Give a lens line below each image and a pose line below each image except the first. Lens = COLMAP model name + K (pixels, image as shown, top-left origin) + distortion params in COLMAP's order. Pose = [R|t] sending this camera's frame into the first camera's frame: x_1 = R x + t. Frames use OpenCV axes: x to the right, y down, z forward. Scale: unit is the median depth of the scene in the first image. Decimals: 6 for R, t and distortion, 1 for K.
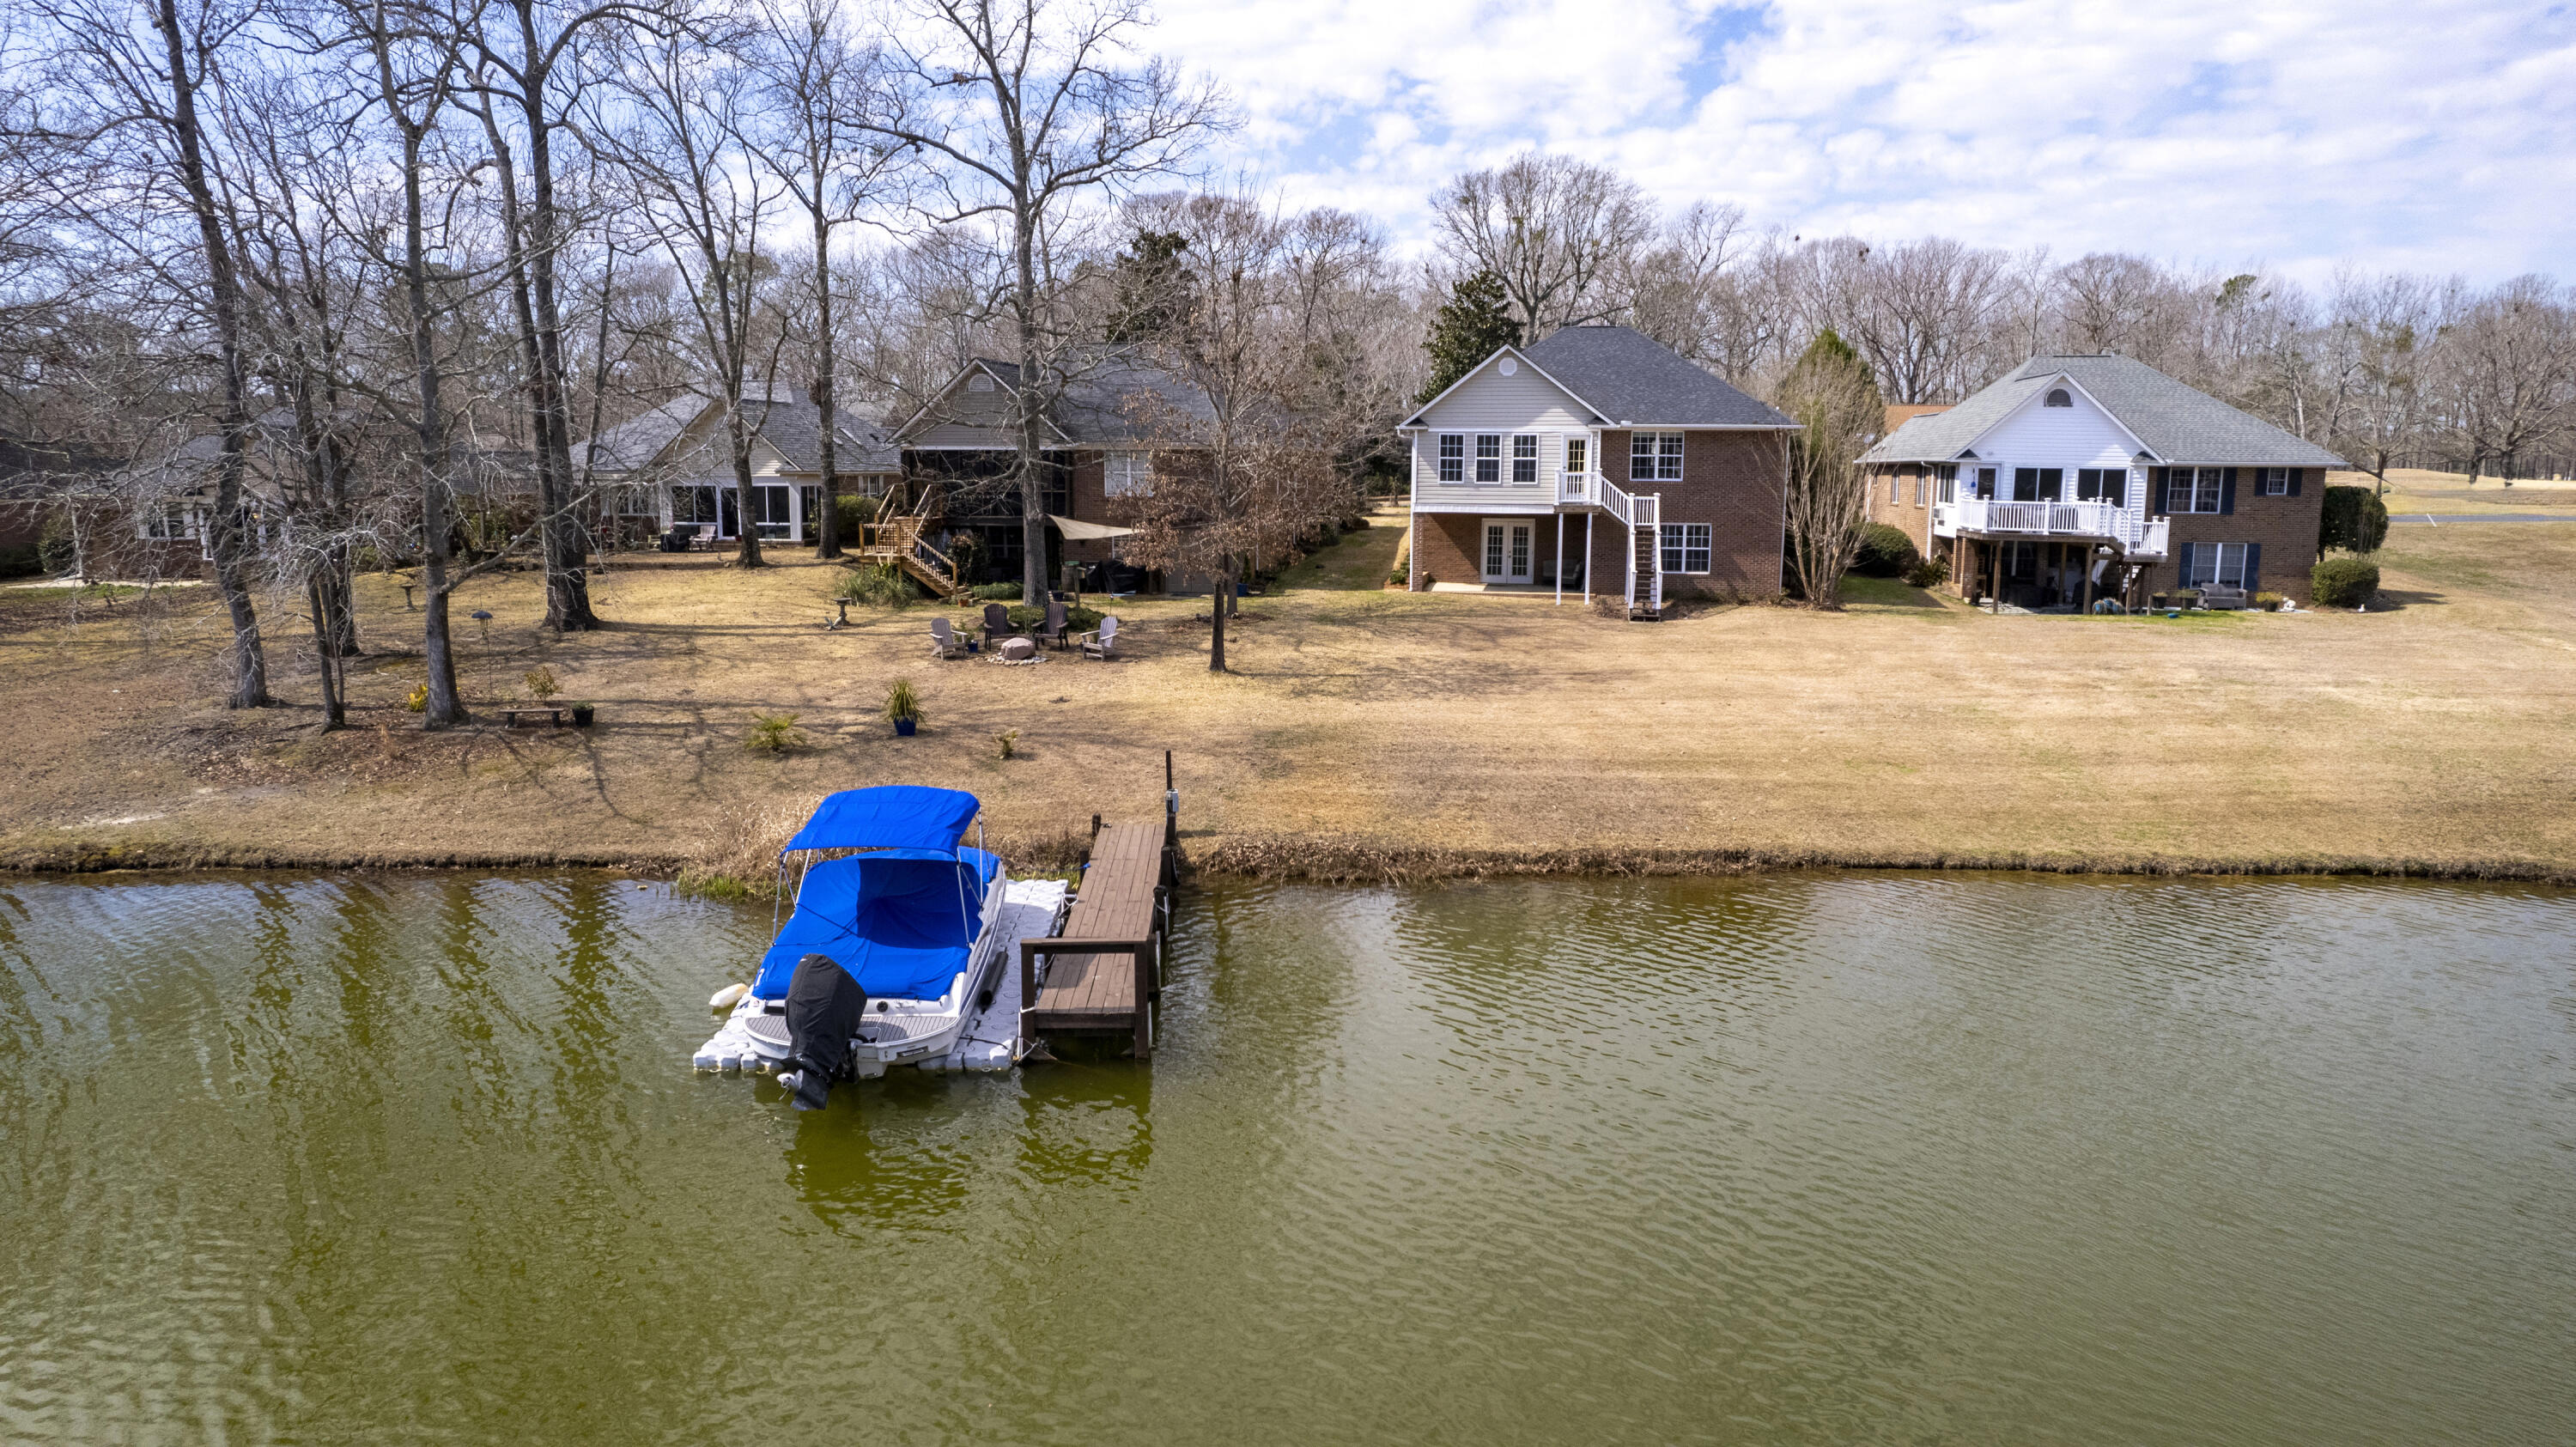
lens RADIAL K [[1649.5, 0, 1288.0], [0, 1649.5, 733.8], [0, 0, 1]] dist [-0.071818, 0.050781]
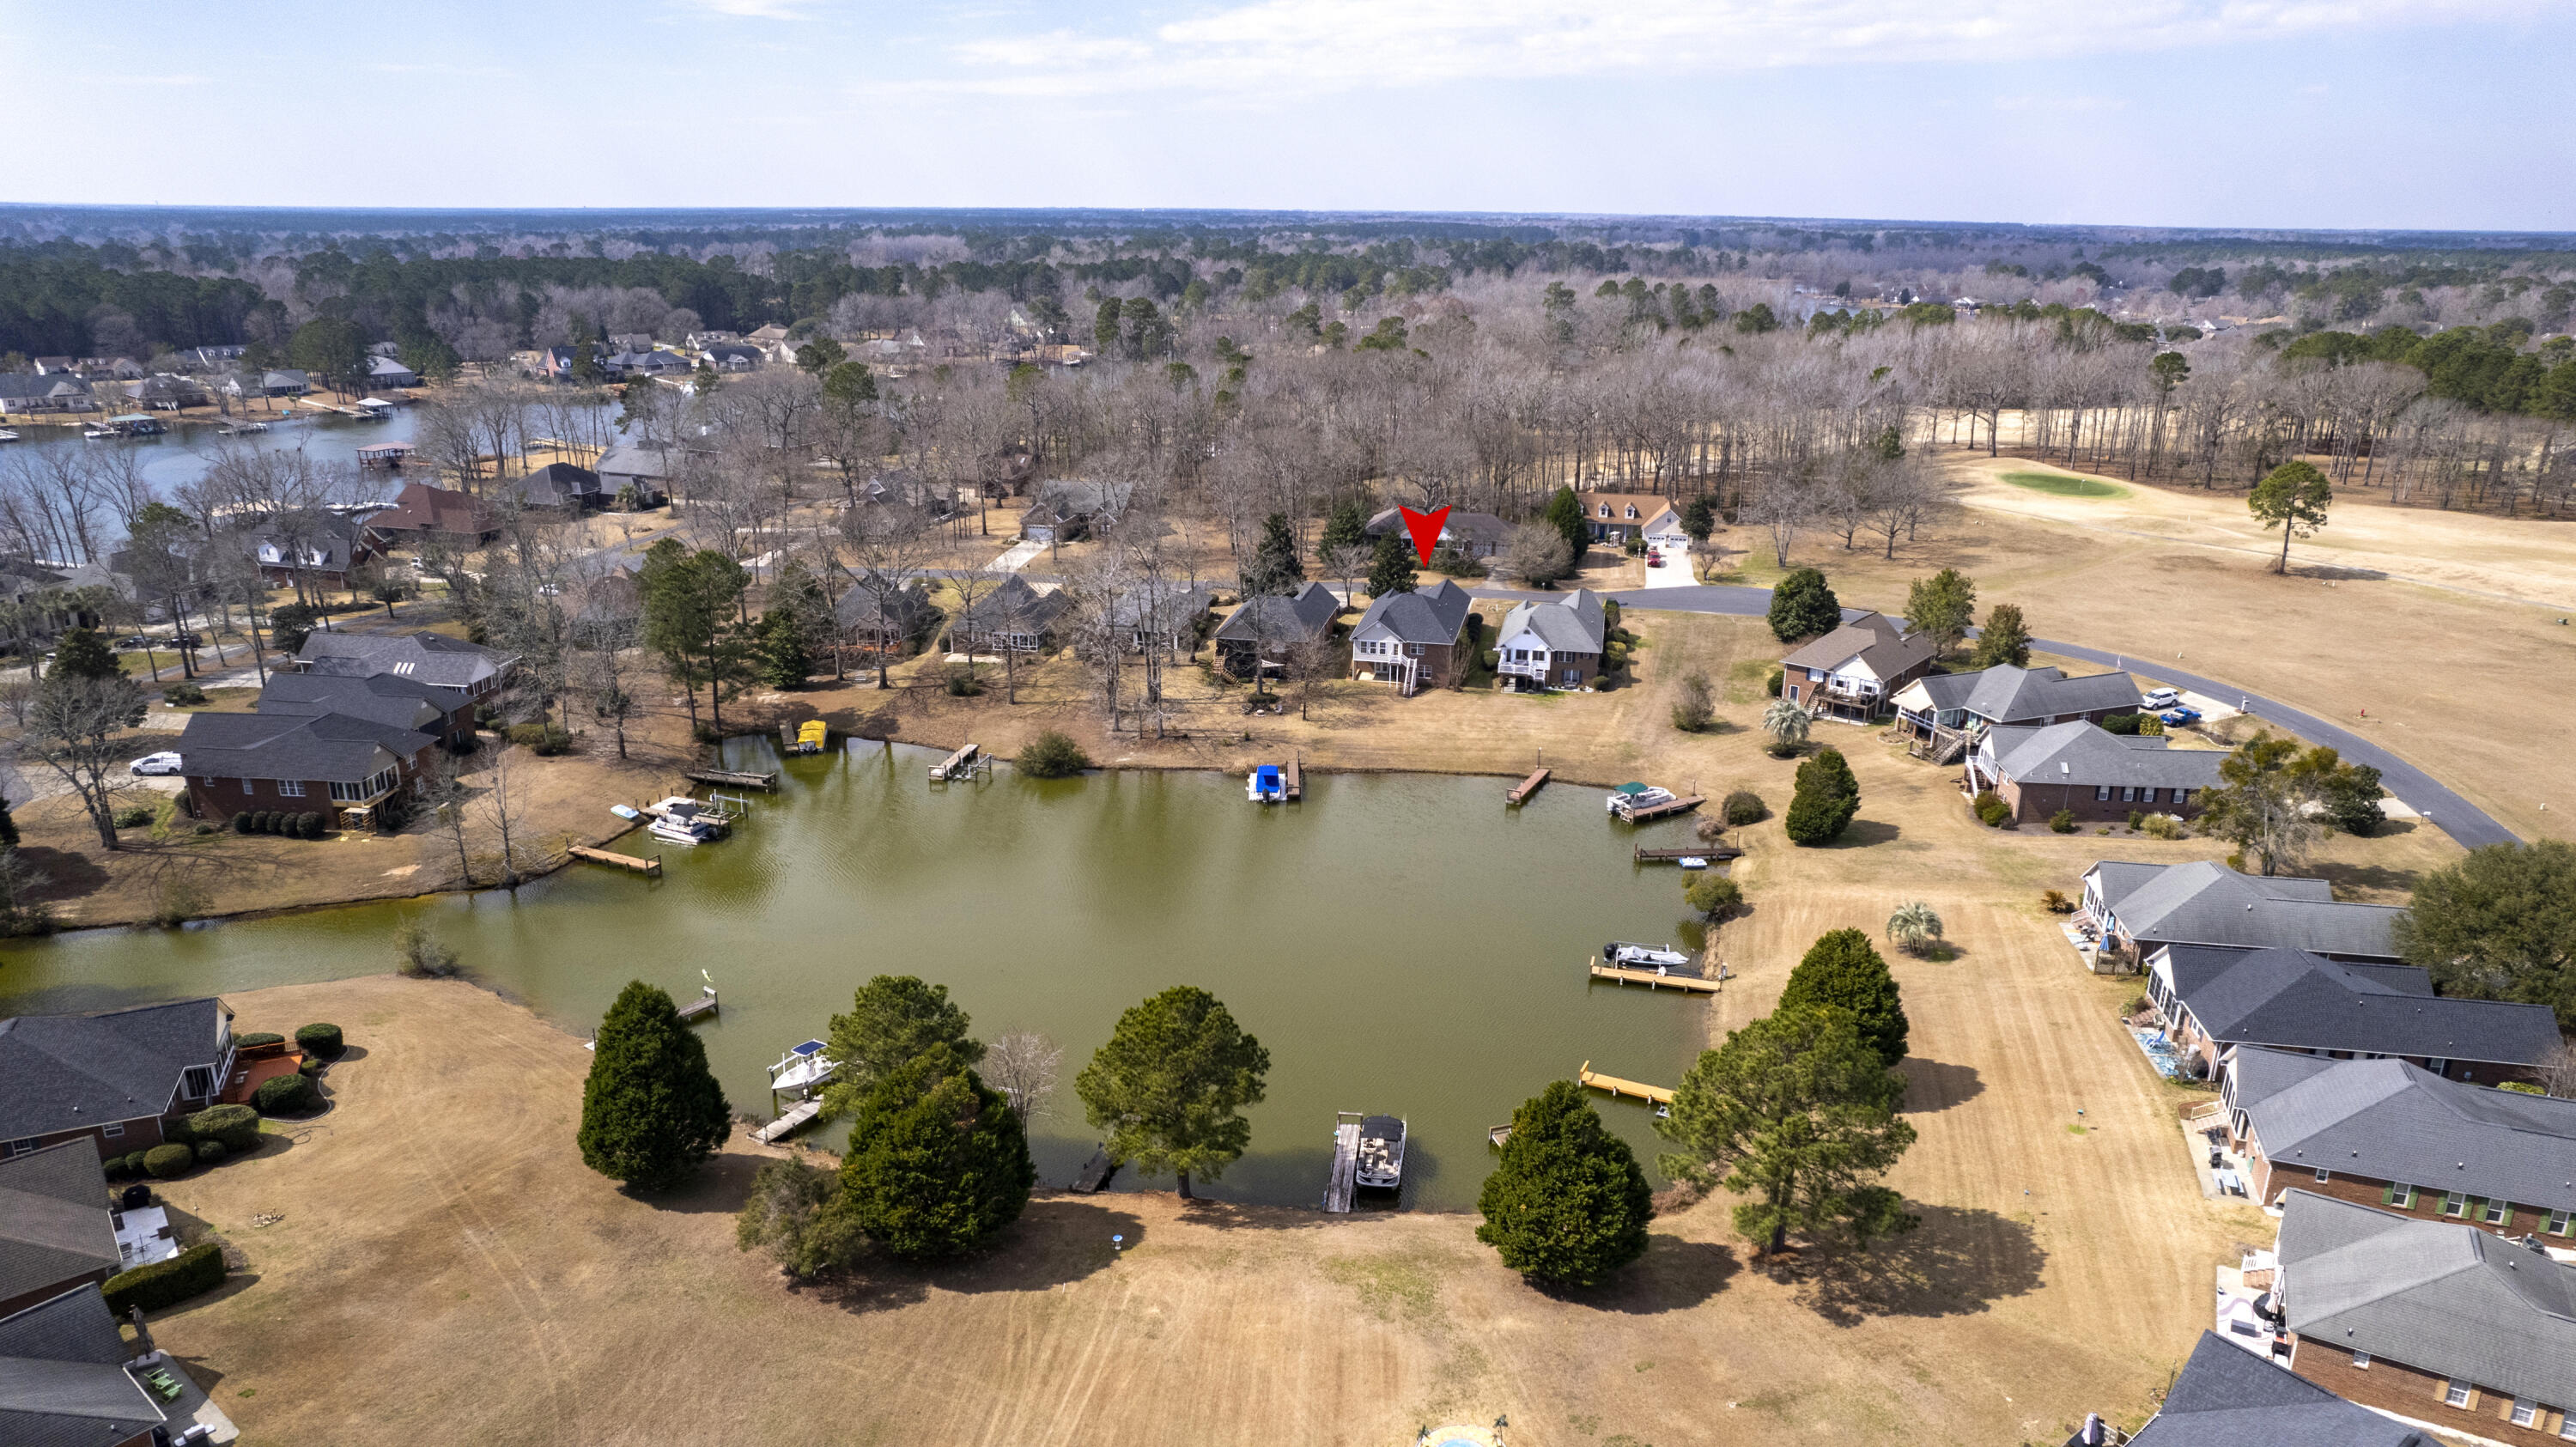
lens RADIAL K [[1649.5, 0, 1294.9], [0, 1649.5, 729.3], [0, 0, 1]] dist [-0.071818, 0.050781]
pose [[0.999656, 0.017630, -0.019443, 0.018242], [-0.014549, 0.988795, 0.148569, -0.590652], [0.021845, -0.148235, 0.988711, -3.044998]]
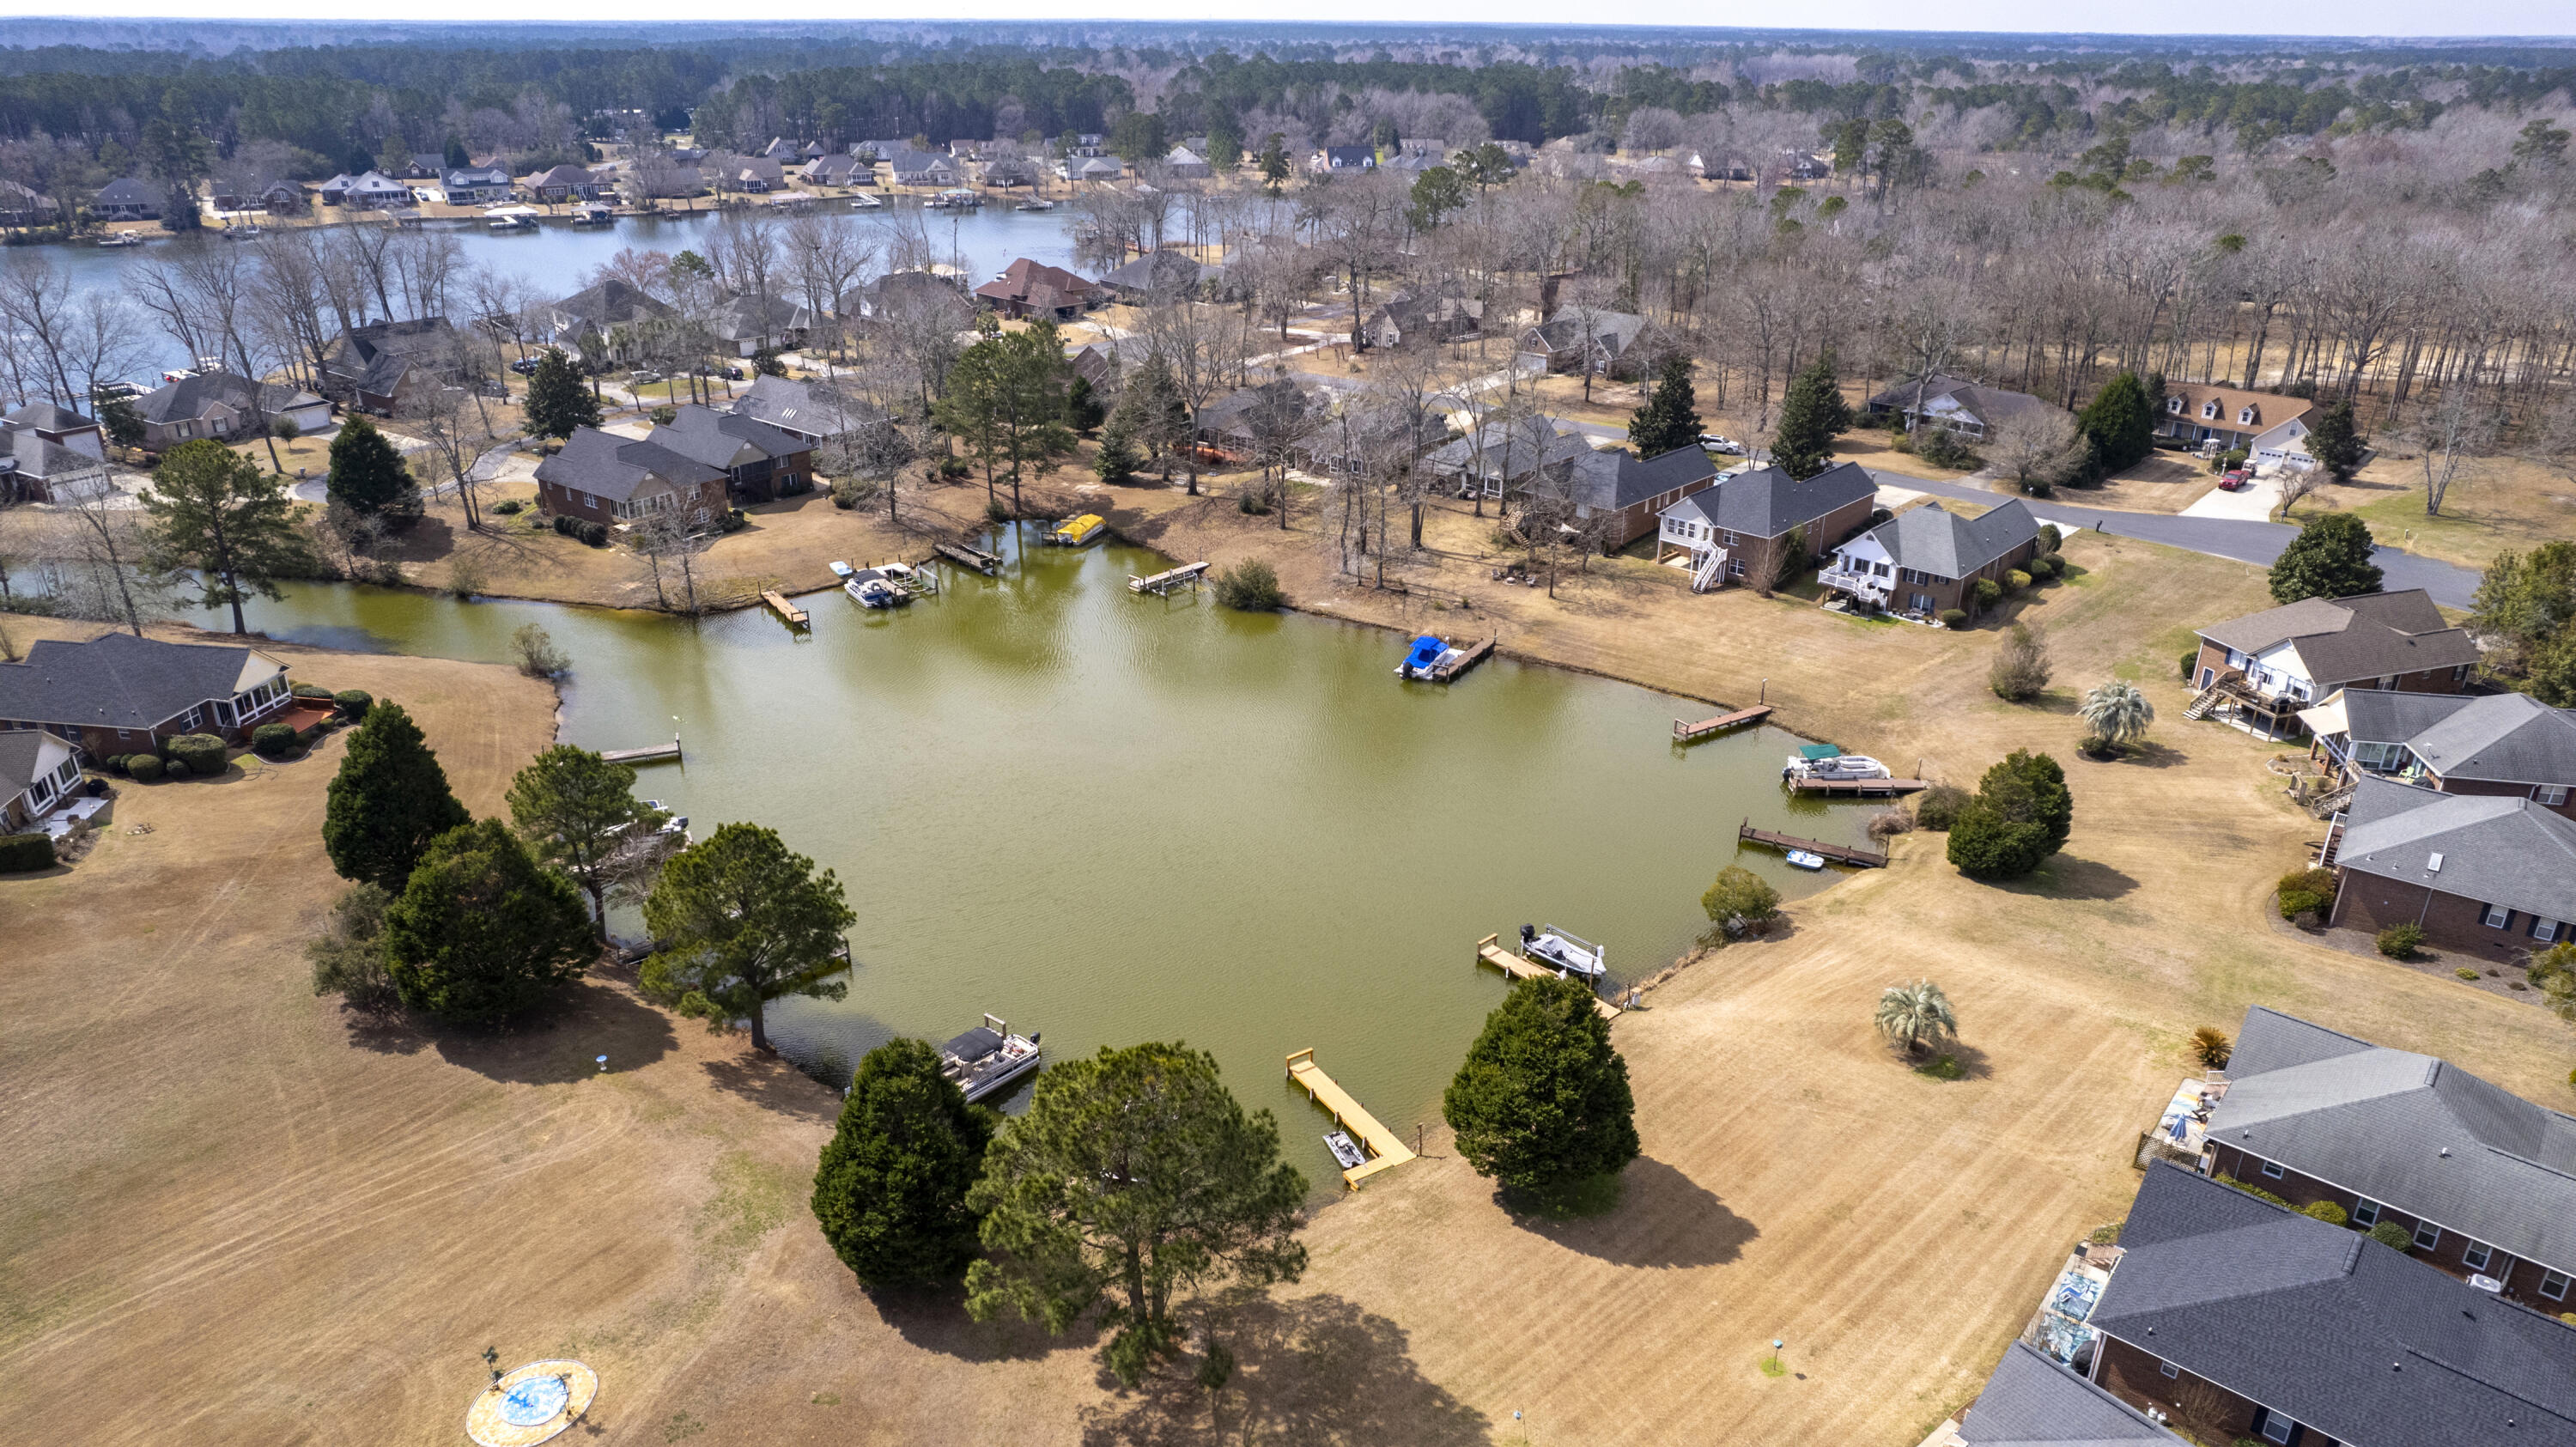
lens RADIAL K [[1649.5, 0, 1291.8], [0, 1649.5, 711.6], [0, 0, 1]] dist [-0.071818, 0.050781]
pose [[0.835481, 0.220762, -0.503225, 1.265913], [-0.094303, 0.959770, 0.264478, -0.646169], [0.541367, -0.173511, 0.822688, -2.264206]]
